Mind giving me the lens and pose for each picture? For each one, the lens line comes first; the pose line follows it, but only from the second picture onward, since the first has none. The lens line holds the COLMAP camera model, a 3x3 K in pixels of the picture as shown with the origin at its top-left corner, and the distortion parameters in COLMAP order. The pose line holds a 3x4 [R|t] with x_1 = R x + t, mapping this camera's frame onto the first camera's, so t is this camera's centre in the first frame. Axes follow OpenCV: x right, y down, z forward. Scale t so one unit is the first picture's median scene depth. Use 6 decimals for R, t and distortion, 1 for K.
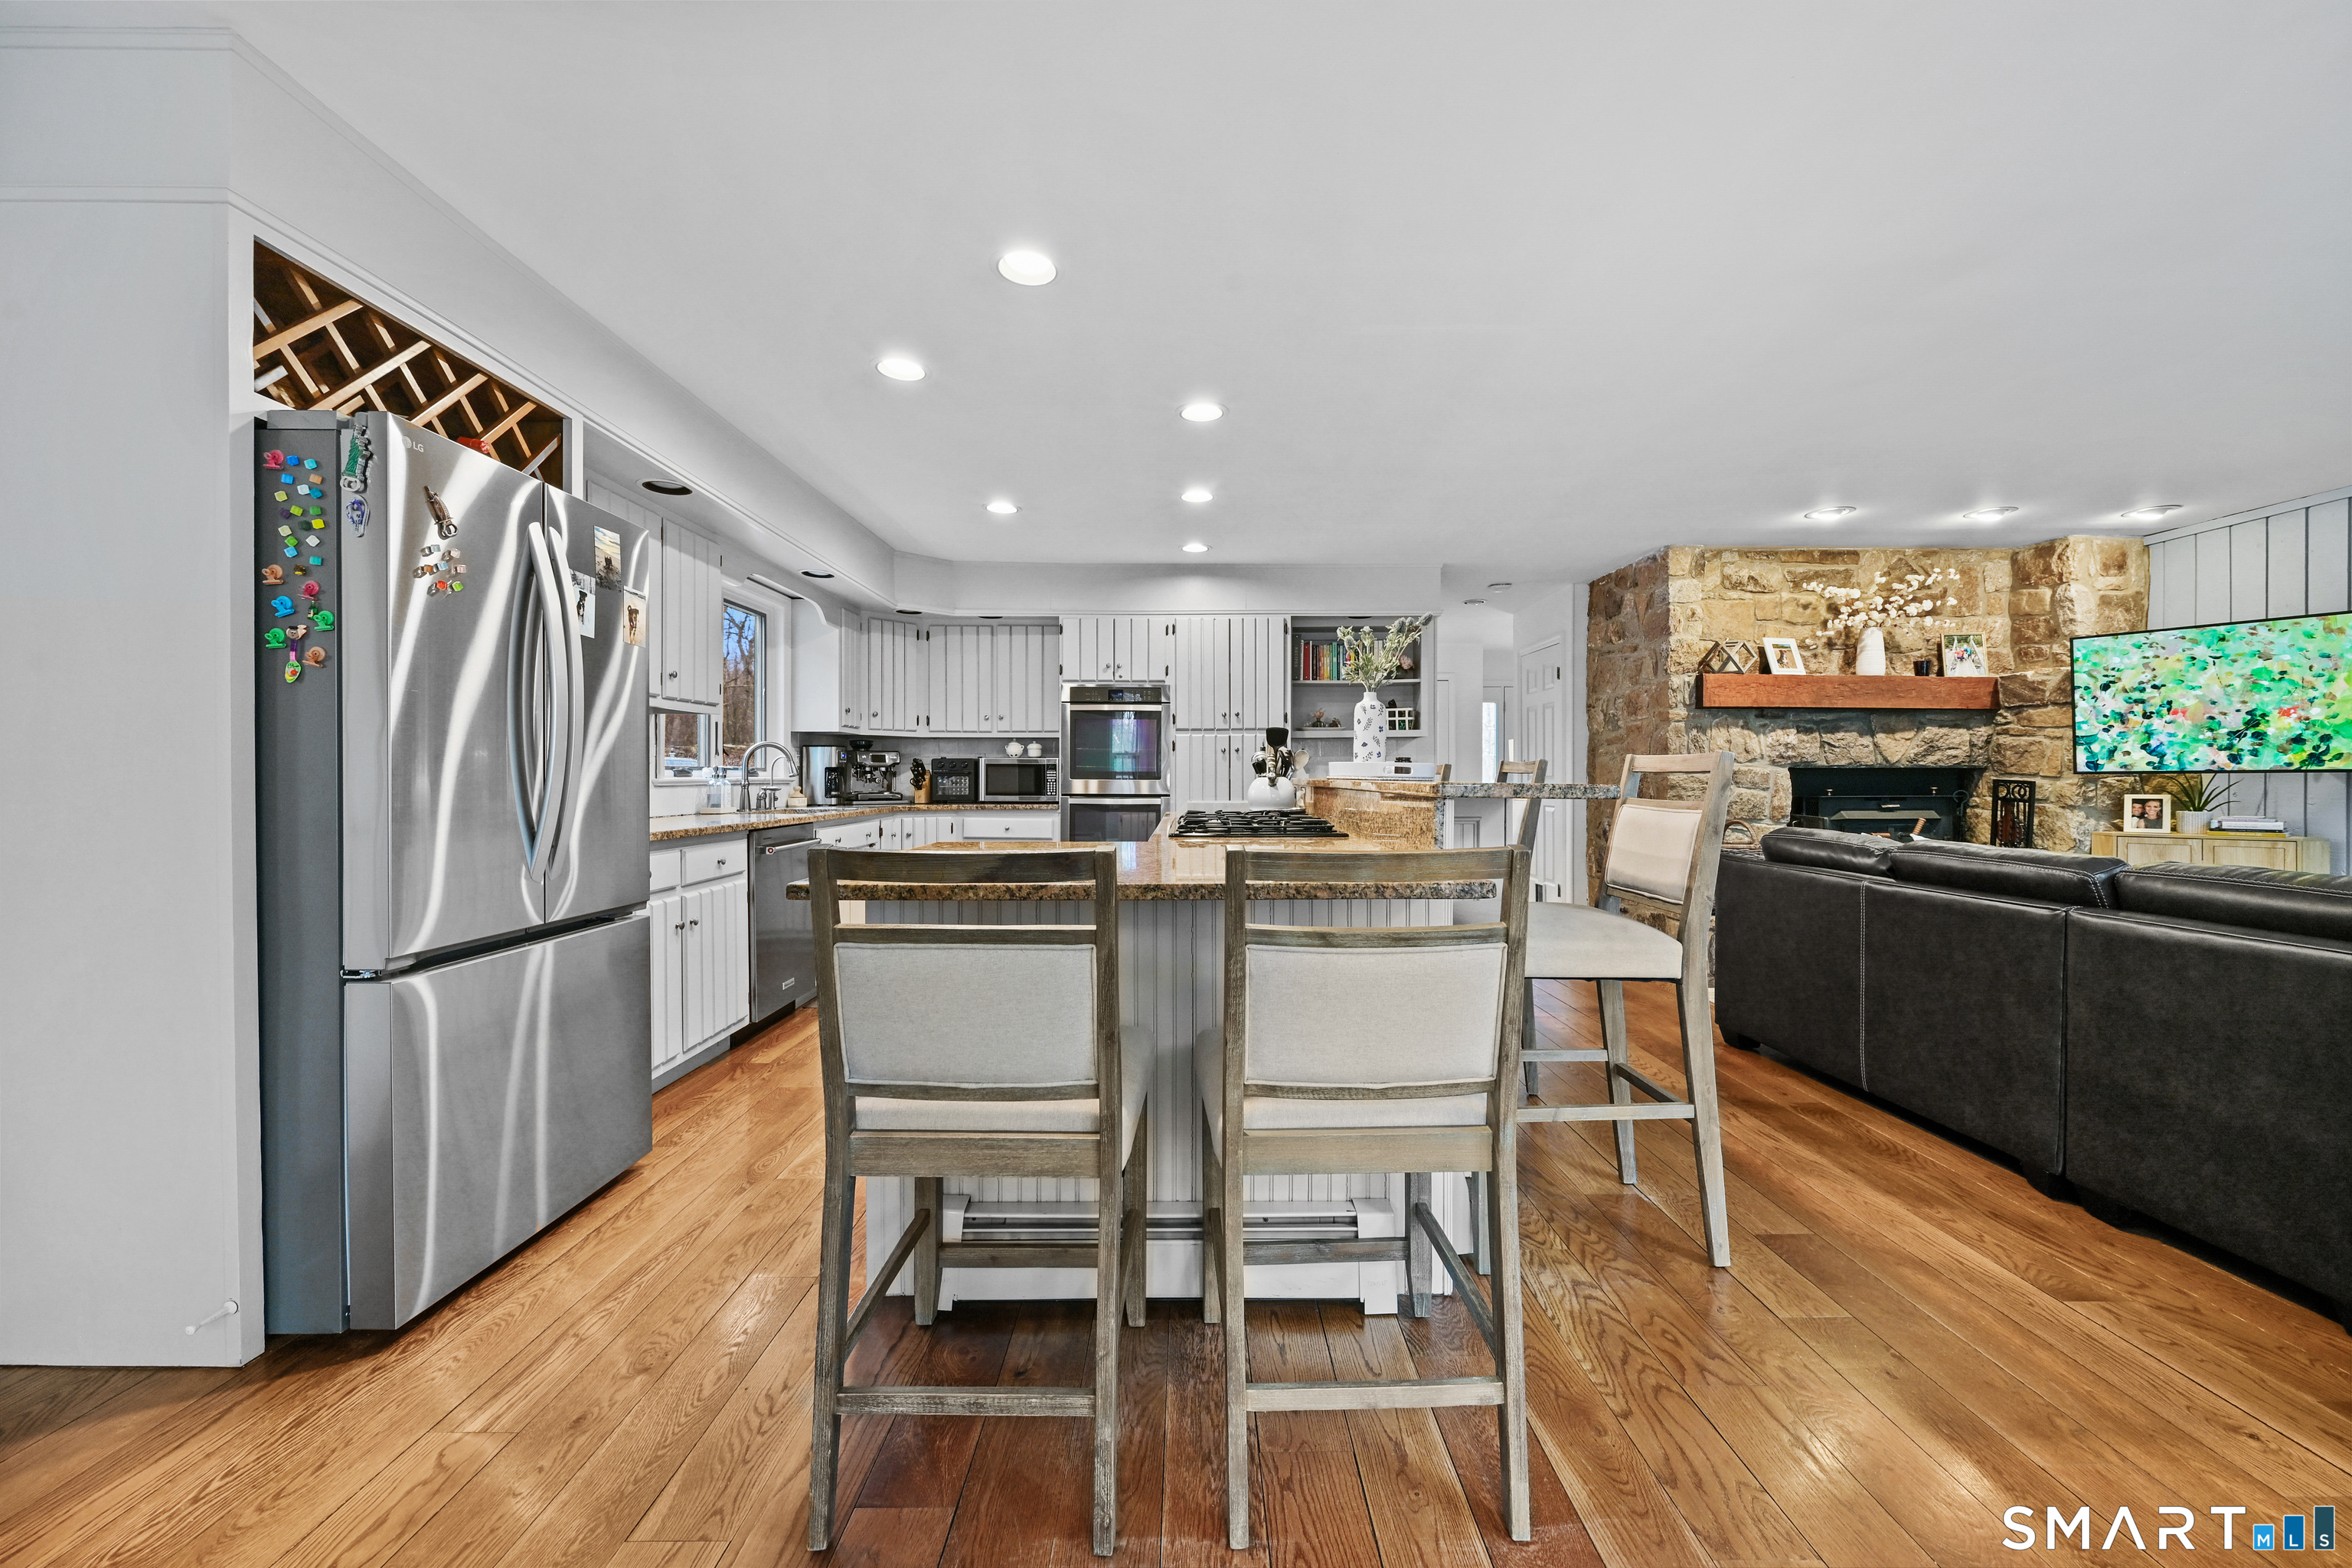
lens RADIAL K [[926.8, 0, 1178.1], [0, 926.8, 777.1], [0, 0, 1]] dist [0.001698, 0.000089]
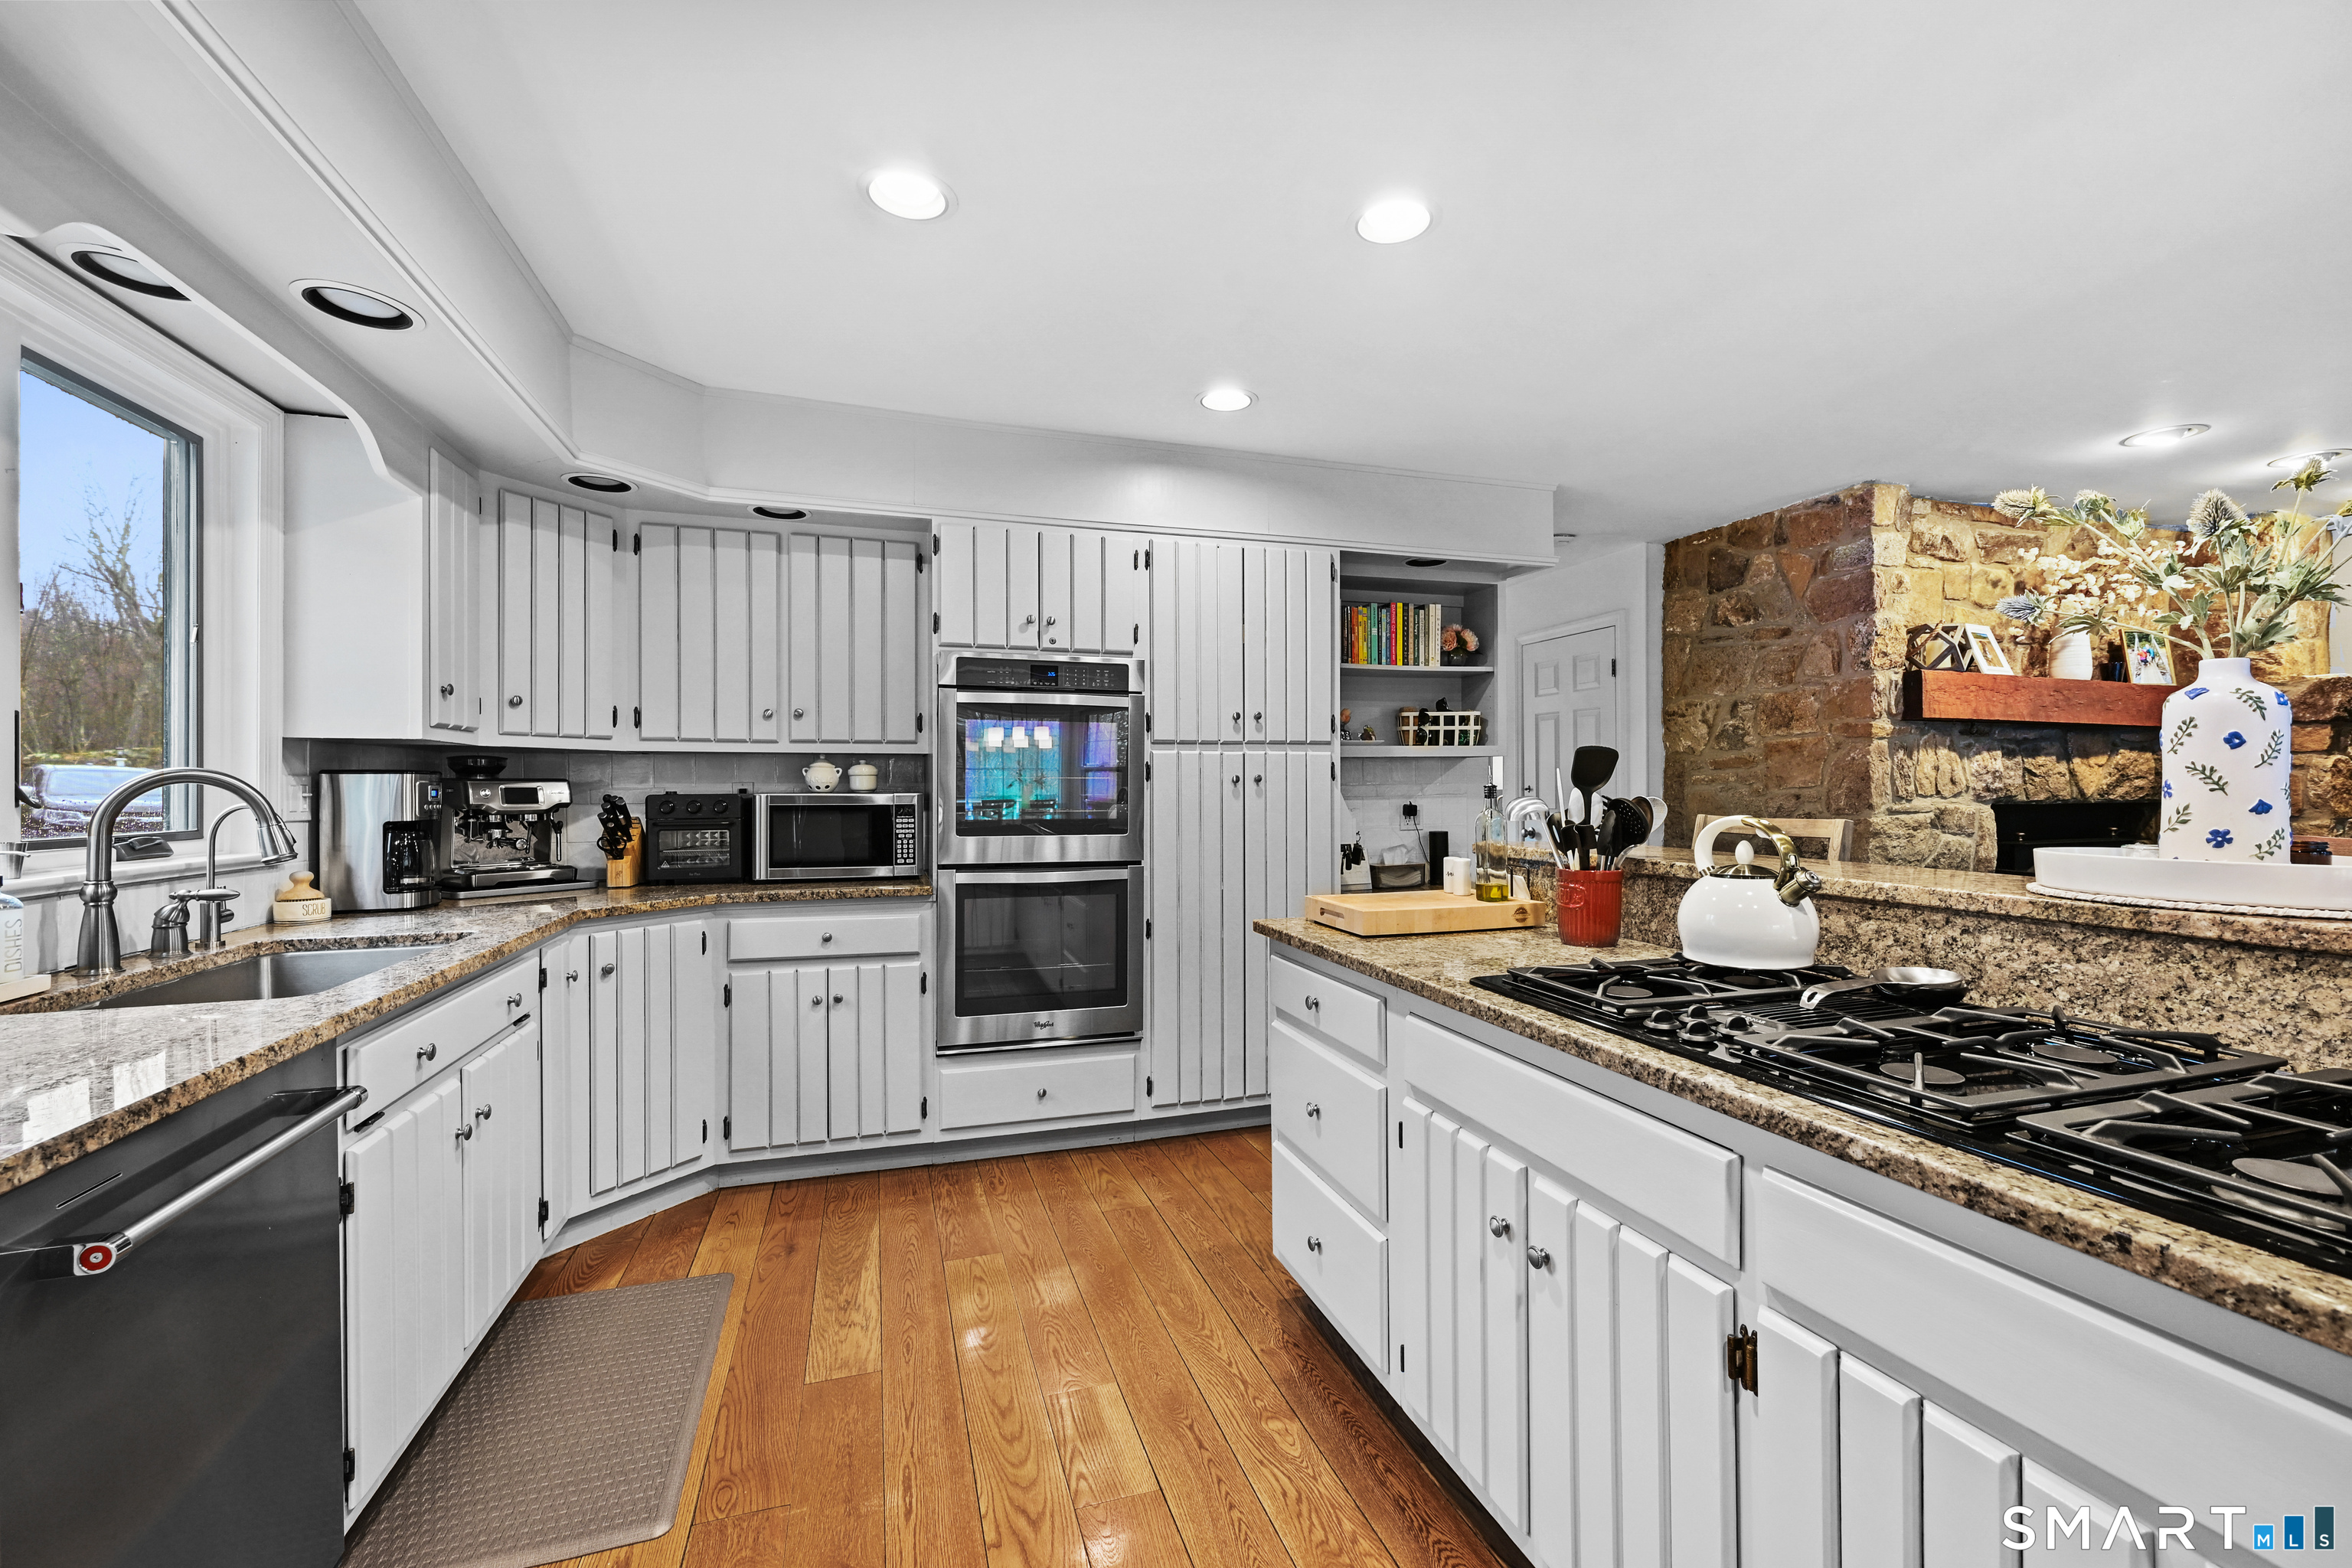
lens RADIAL K [[982.0, 0, 1183.0], [0, 982.0, 782.7], [0, 0, 1]] dist [0.000396, 0.000248]
pose [[0.950617, -0.002157, 0.310360, -0.166786], [0.003461, 0.999987, -0.003651, -0.025019], [-0.310348, 0.004544, 0.950612, 0.444286]]
